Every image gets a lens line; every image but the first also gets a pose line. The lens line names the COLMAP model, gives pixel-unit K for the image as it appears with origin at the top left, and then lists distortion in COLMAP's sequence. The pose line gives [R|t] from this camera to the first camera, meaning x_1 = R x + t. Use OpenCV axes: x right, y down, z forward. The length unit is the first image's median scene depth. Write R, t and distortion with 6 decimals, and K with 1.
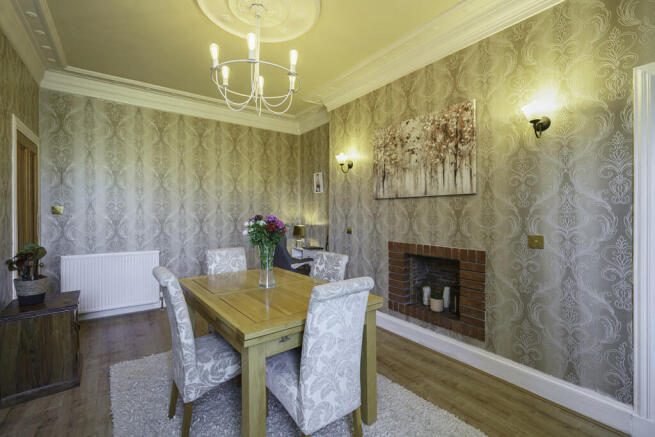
lens RADIAL K [[294.7, 0, 327.1], [0, 294.7, 213.7], [0, 0, 1]] dist [0.004205, 0.000453]
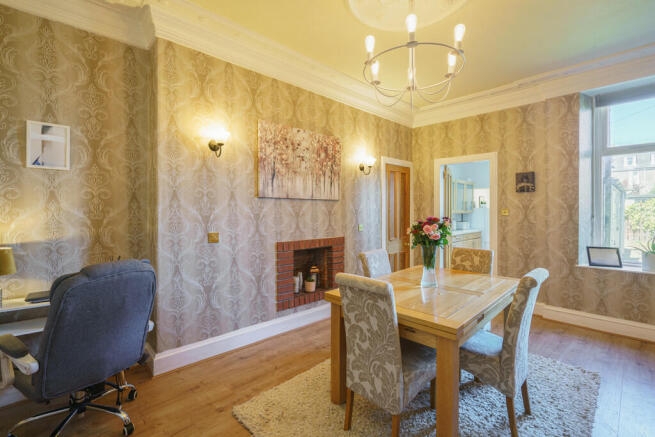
lens RADIAL K [[294.7, 0, 328.6], [0, 294.7, 215.7], [0, 0, 1]] dist [0.004205, 0.000453]
pose [[-0.115307, -0.006713, 0.993307, -0.824178], [0.009464, 0.999924, 0.007856, -0.000255], [-0.993285, 0.010307, -0.115235, 1.006089]]
